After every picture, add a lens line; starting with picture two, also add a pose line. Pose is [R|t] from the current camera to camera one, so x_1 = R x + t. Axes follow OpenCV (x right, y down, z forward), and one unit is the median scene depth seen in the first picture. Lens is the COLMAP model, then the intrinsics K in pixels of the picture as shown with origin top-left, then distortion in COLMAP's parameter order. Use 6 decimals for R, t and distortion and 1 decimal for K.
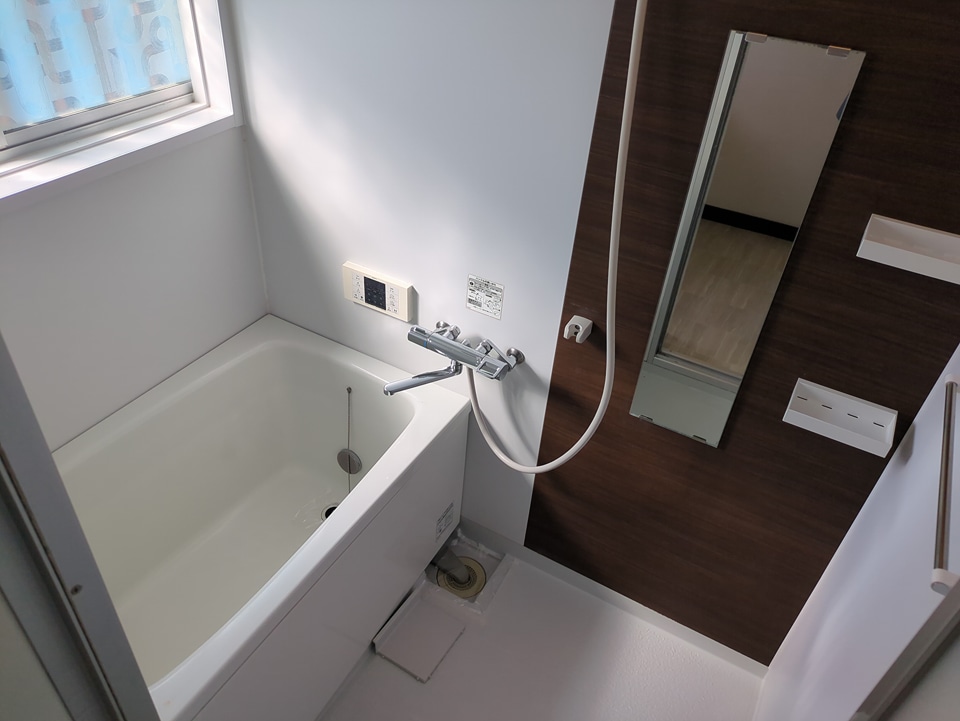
lens RADIAL K [[711.4, 0, 477.9], [0, 711.4, 364.7], [0, 0, 1]] dist [0.007694, -0.016372]
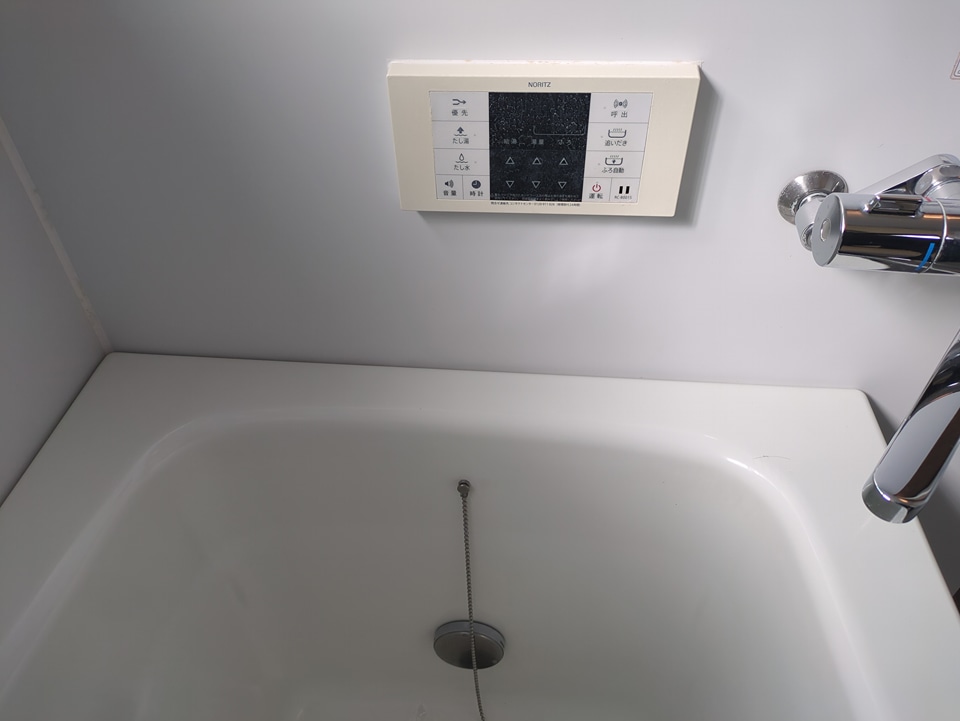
lens RADIAL K [[711.4, 0, 478.1], [0, 711.4, 360.1], [0, 0, 1]] dist [0.007694, -0.016372]
pose [[0.909273, -0.342449, 0.236539, -0.269566], [0.315427, 0.937783, 0.145152, -0.076080], [-0.271529, -0.057372, 0.960719, 0.788848]]
